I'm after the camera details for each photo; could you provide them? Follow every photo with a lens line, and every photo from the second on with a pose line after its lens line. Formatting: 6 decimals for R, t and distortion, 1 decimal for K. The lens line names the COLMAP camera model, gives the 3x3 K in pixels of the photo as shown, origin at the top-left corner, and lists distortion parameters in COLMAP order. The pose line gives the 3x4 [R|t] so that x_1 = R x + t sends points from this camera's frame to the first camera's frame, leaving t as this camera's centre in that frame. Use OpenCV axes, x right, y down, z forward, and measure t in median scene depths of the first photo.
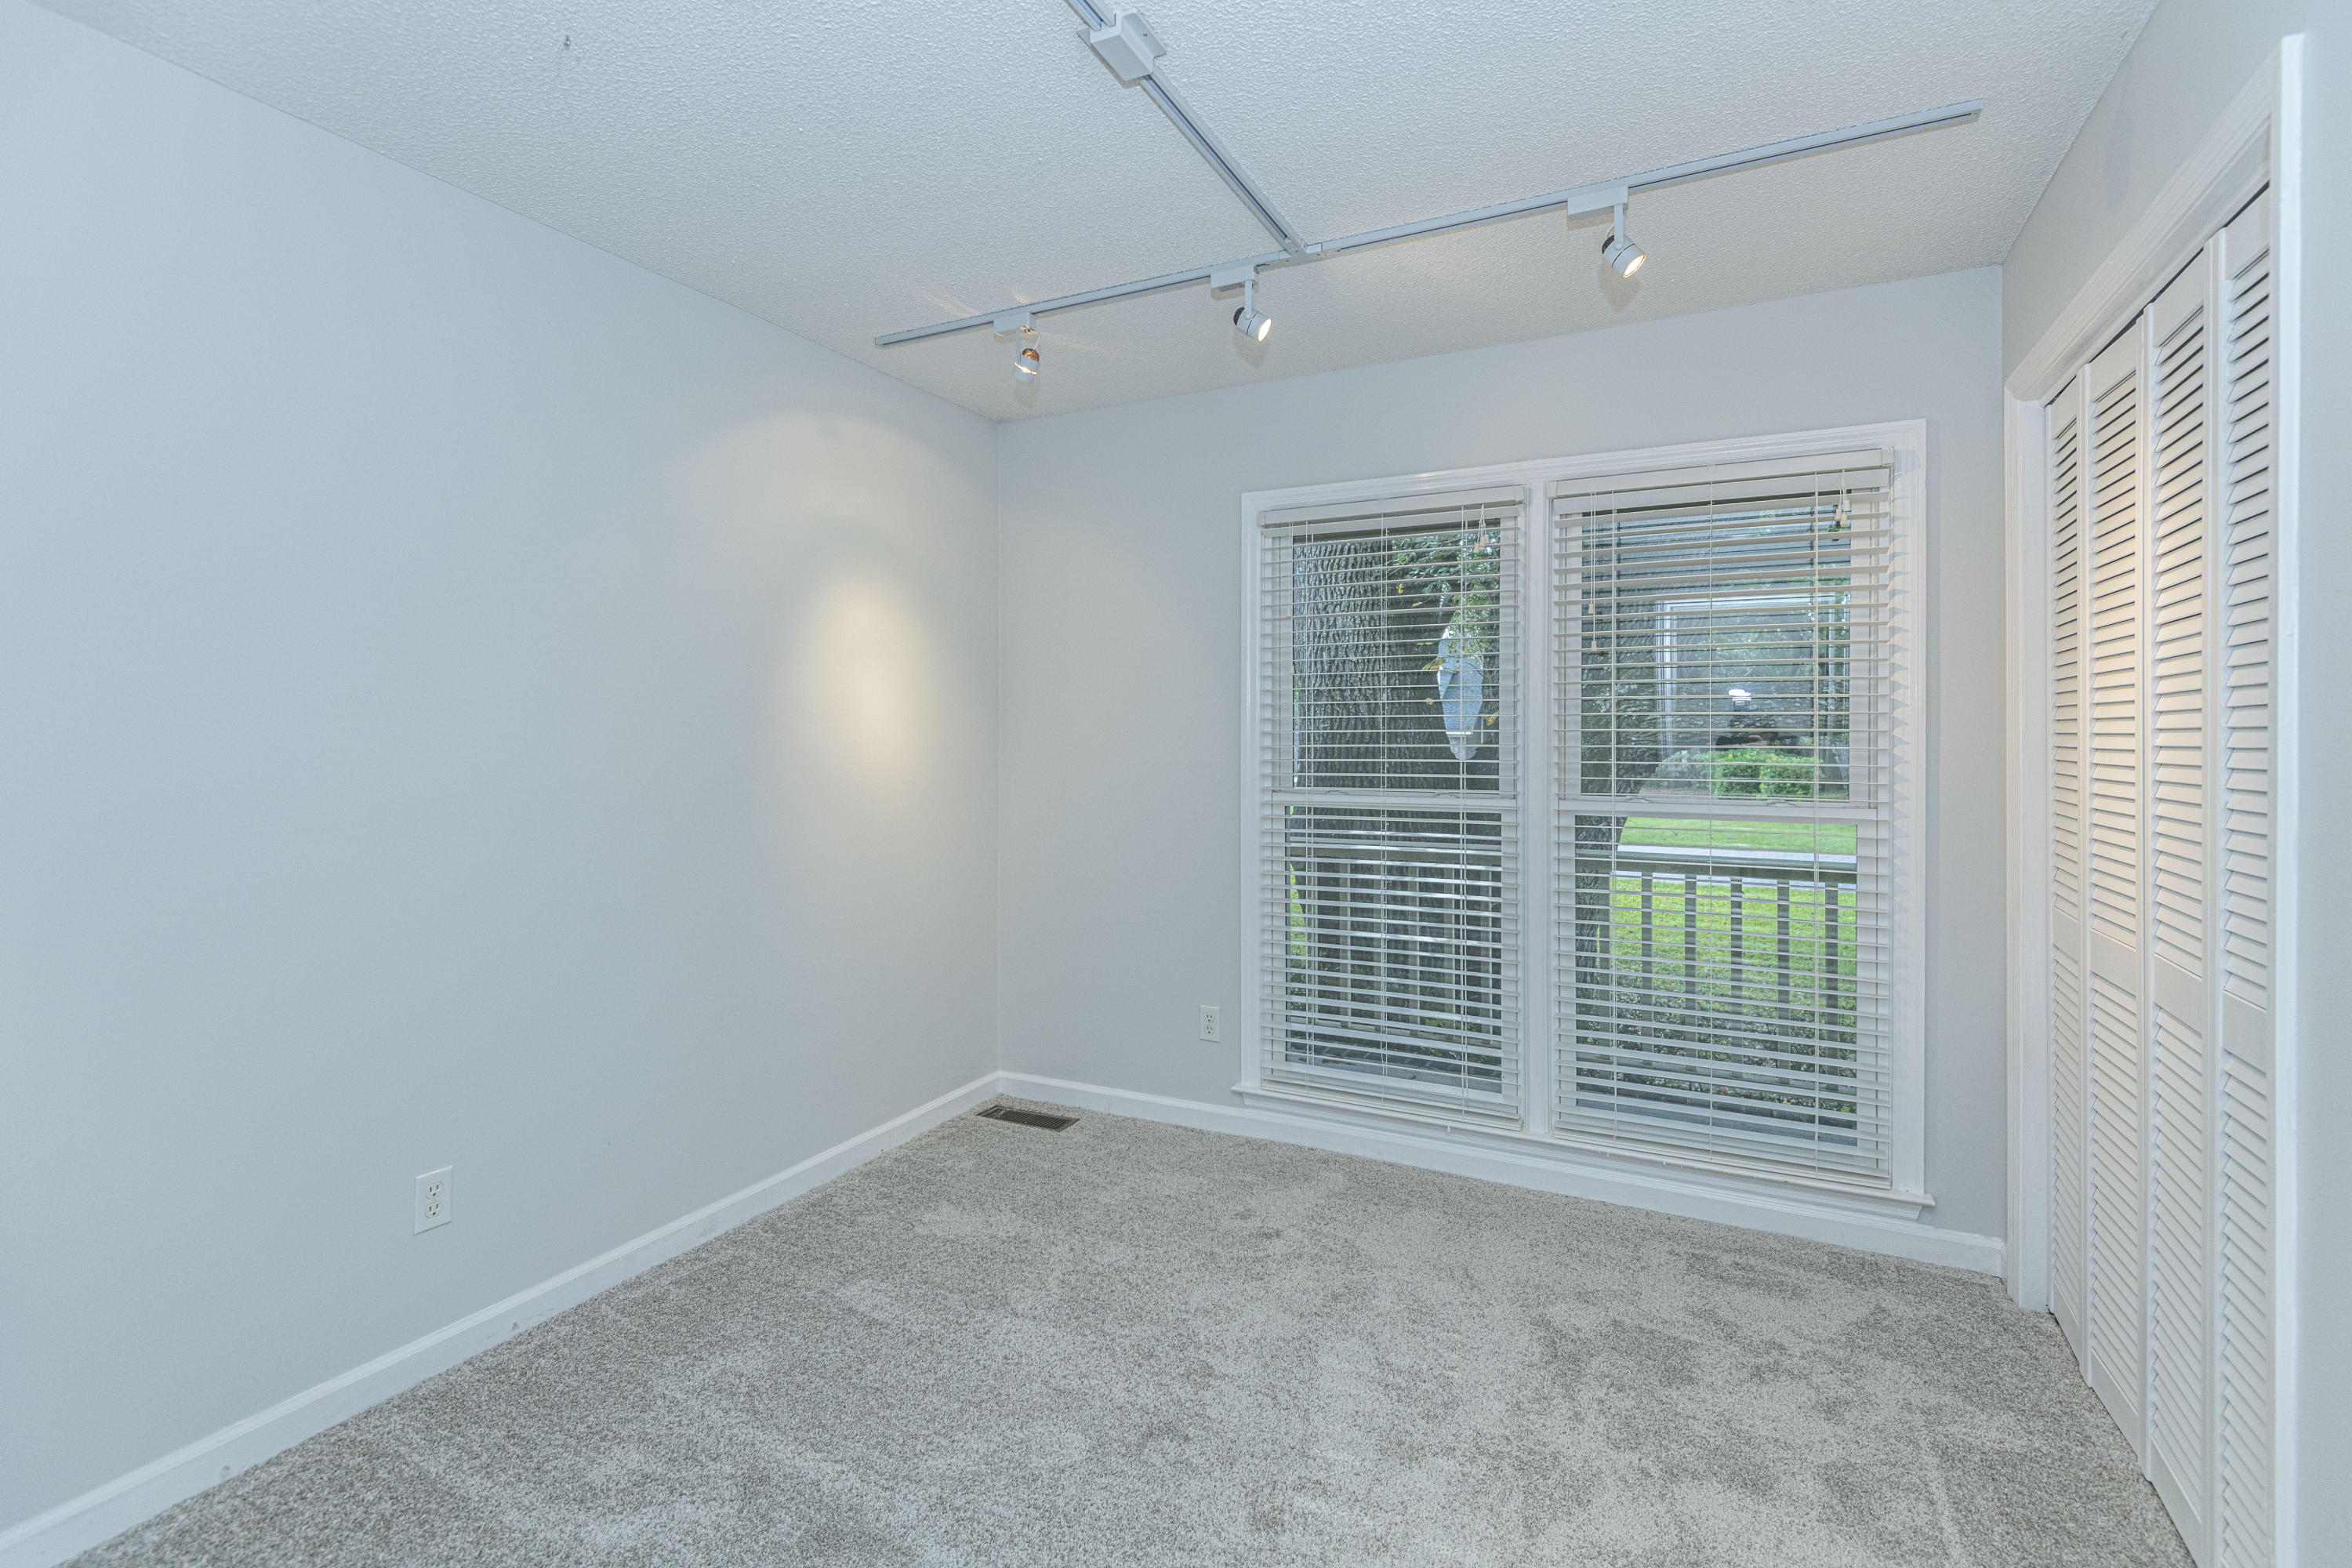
lens RADIAL K [[1087.8, 0, 1179.3], [0, 1087.8, 767.8], [0, 0, 1]] dist [0.052442, -0.029980]
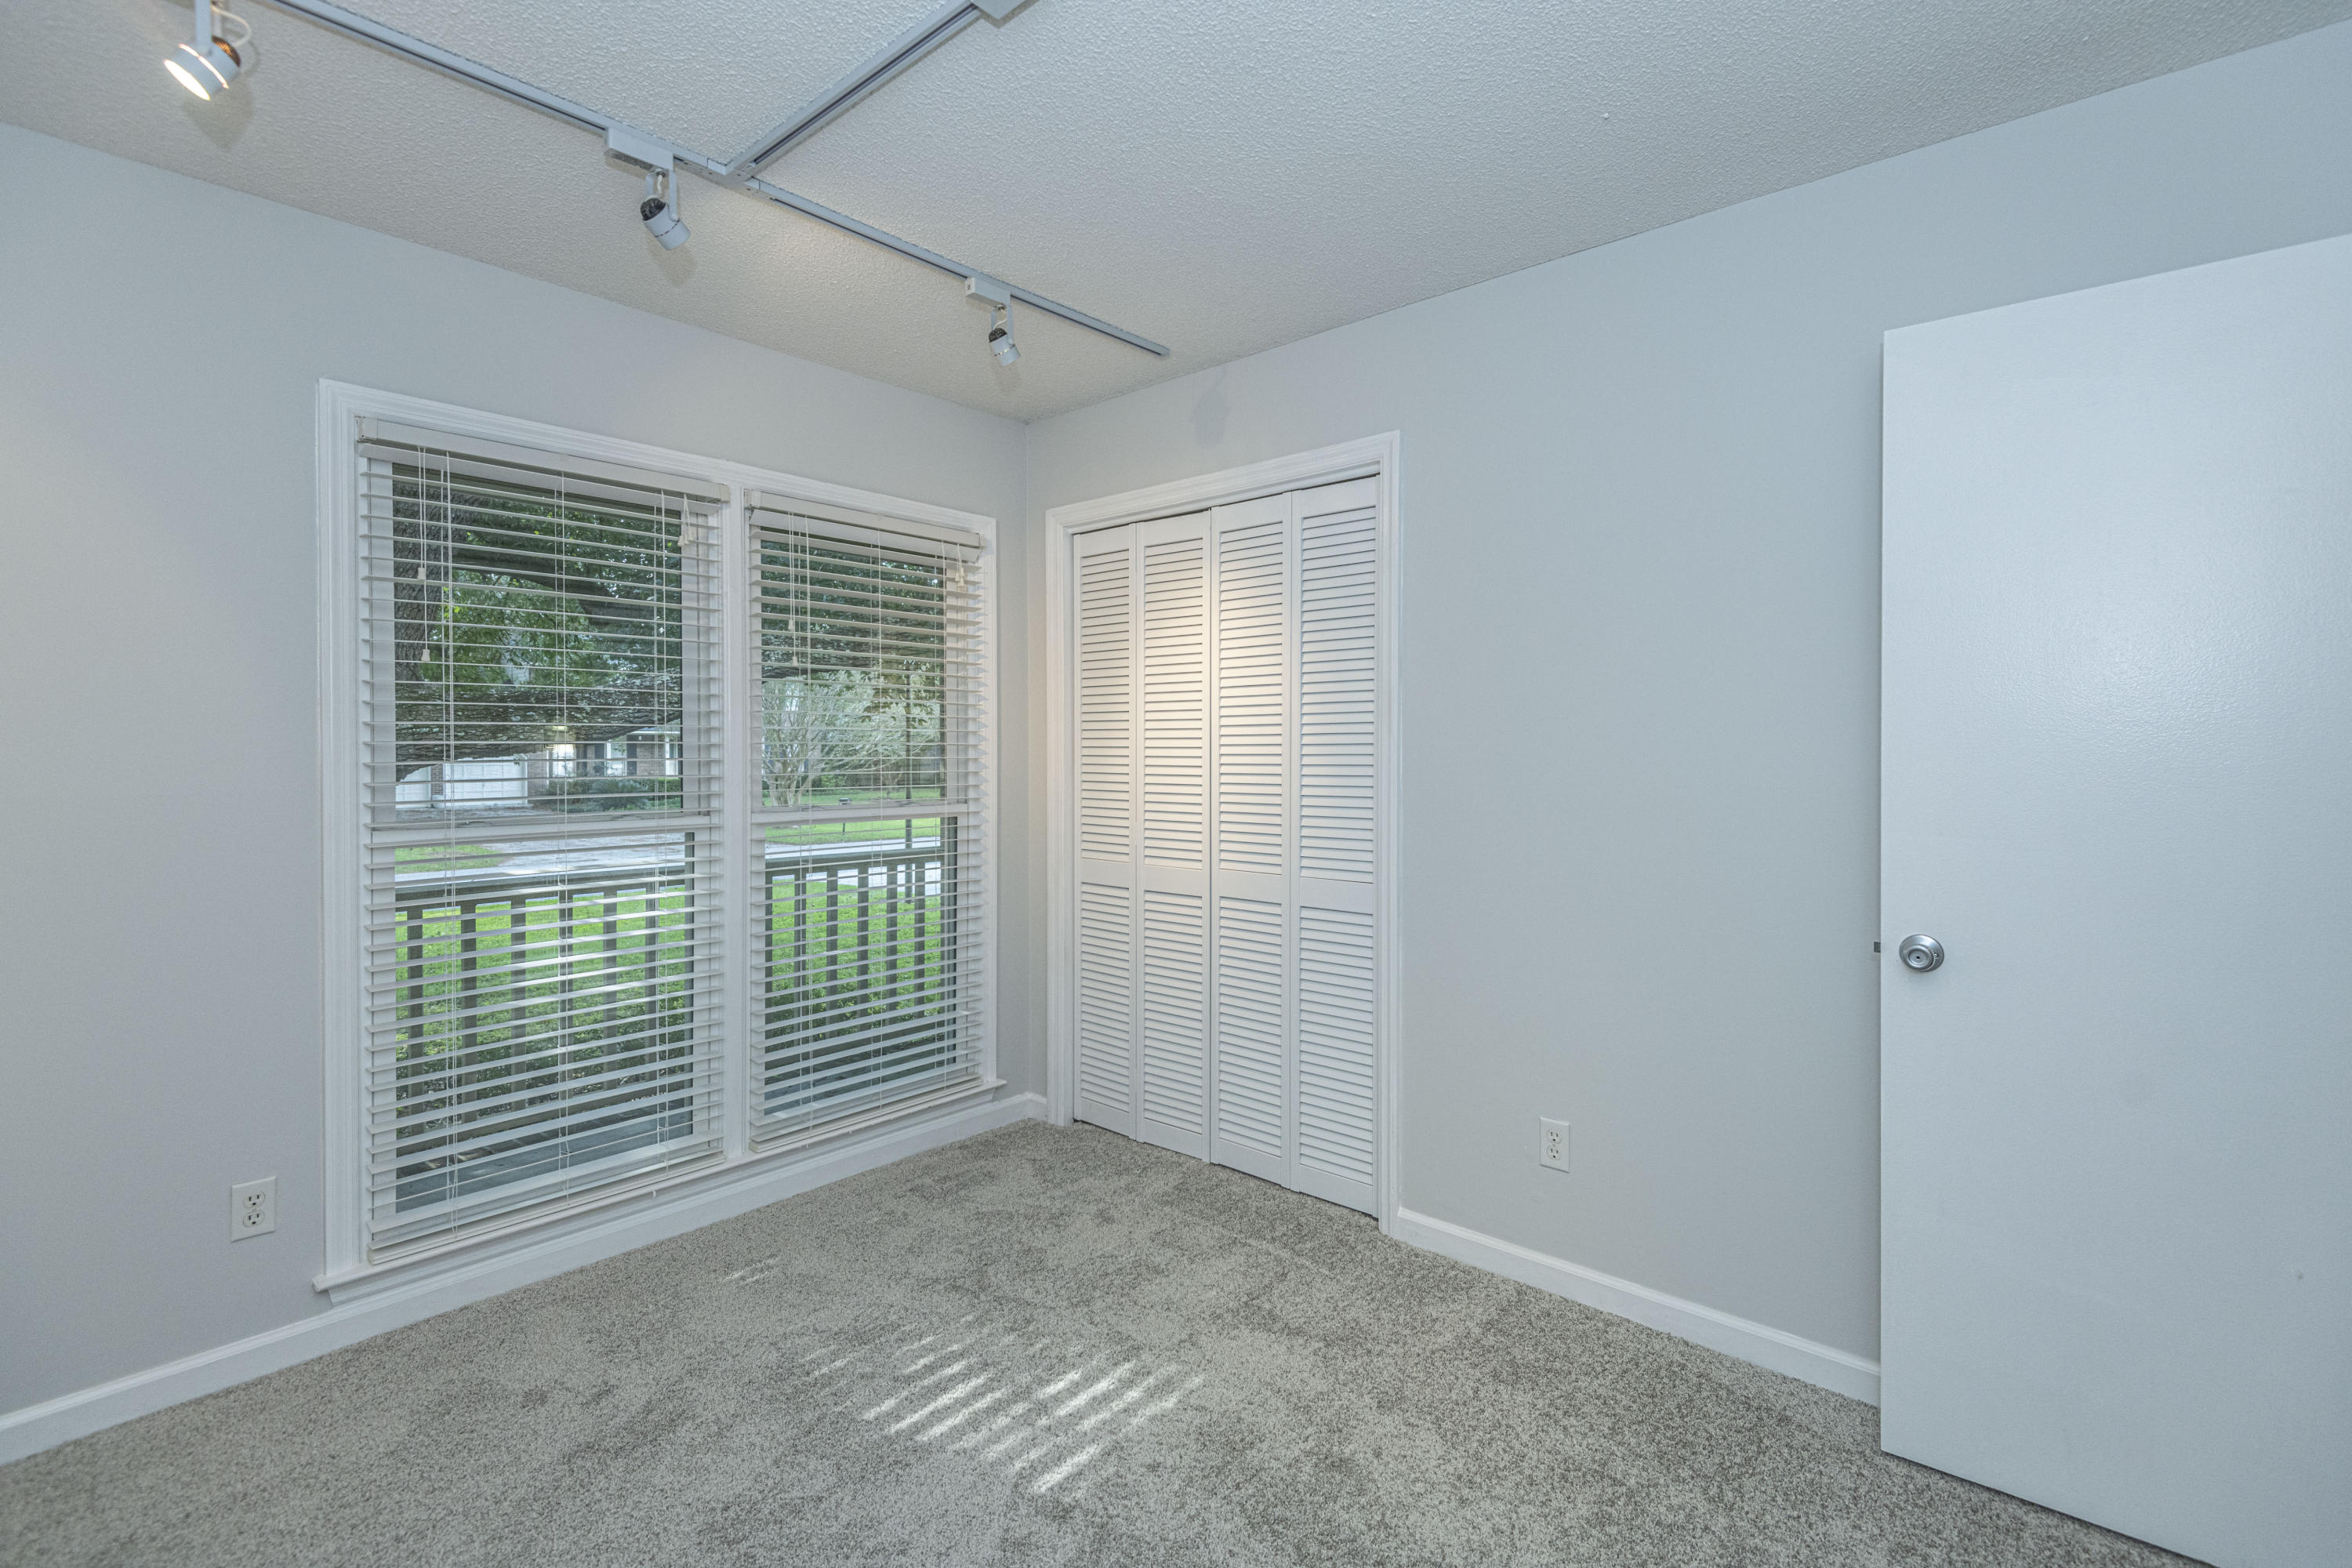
lens RADIAL K [[1121.5, 0, 1173.6], [0, 1121.5, 791.7], [0, 0, 1]] dist [0.042729, -0.018747]
pose [[0.251473, -0.038004, 0.967118, -0.587091], [0.029353, 0.999069, 0.031628, -0.011795], [-0.967419, 0.020434, 0.252355, 0.404338]]
